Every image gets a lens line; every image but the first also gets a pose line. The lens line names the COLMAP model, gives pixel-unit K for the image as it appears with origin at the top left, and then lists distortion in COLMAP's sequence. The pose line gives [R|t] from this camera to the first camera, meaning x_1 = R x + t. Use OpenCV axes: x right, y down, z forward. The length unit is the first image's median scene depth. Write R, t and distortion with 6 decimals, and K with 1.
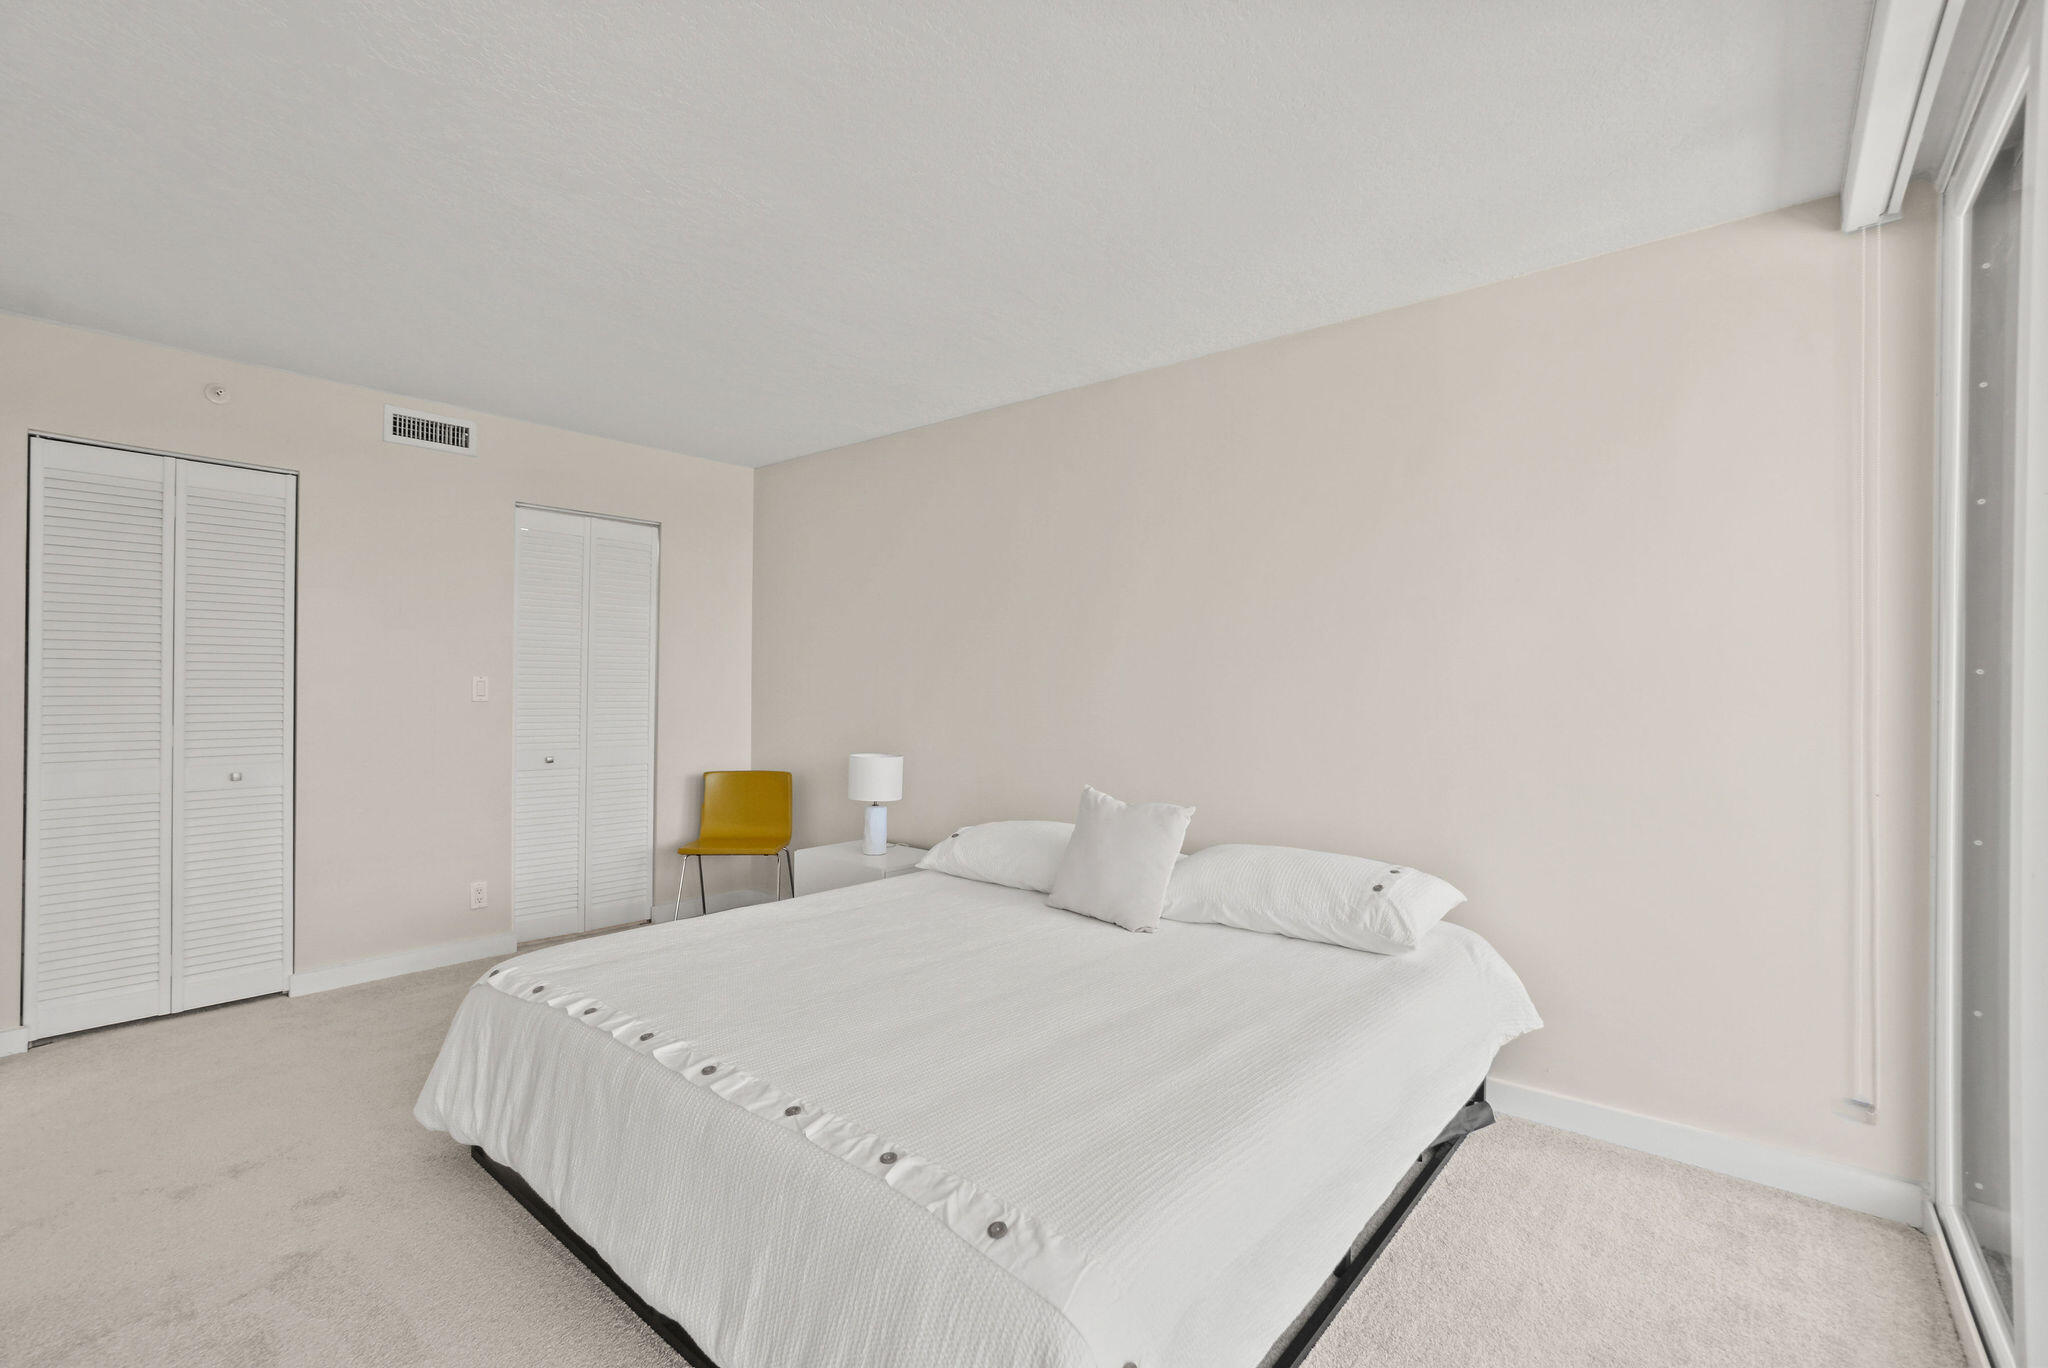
lens RADIAL K [[900.1, 0, 1011.0], [0, 900.1, 682.2], [0, 0, 1]] dist [-0.039310, 0.013456]
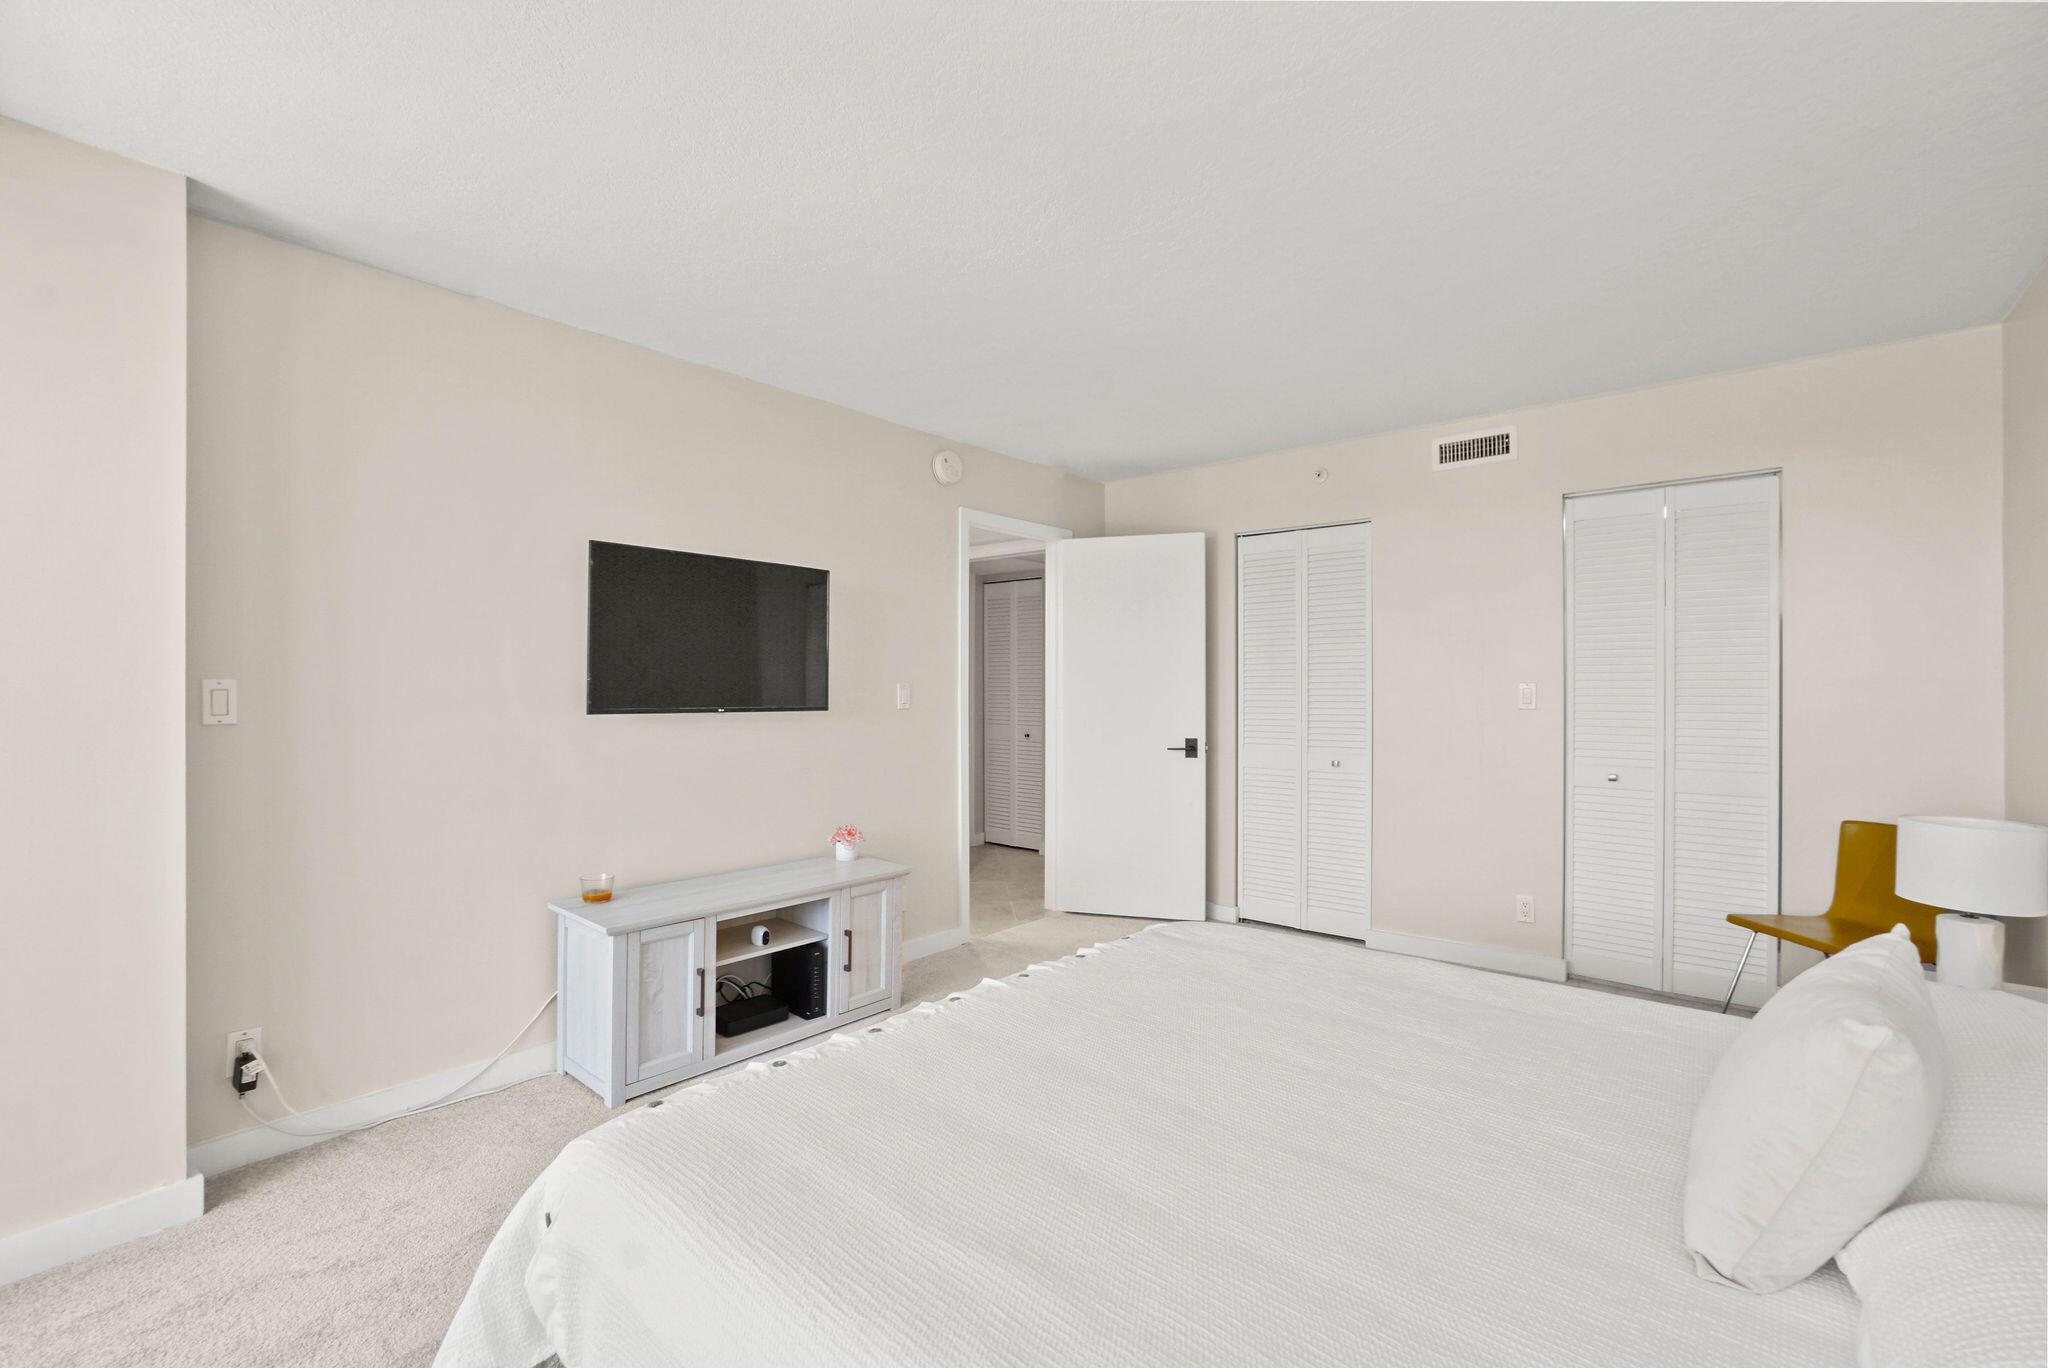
lens RADIAL K [[900.1, 0, 1013.5], [0, 900.1, 689.5], [0, 0, 1]] dist [-0.039310, 0.013456]
pose [[-0.006946, -0.005775, -0.999959, 0.380149], [0.004511, 0.999973, -0.005806, 0.003045], [0.999966, -0.004551, -0.006920, 0.450293]]
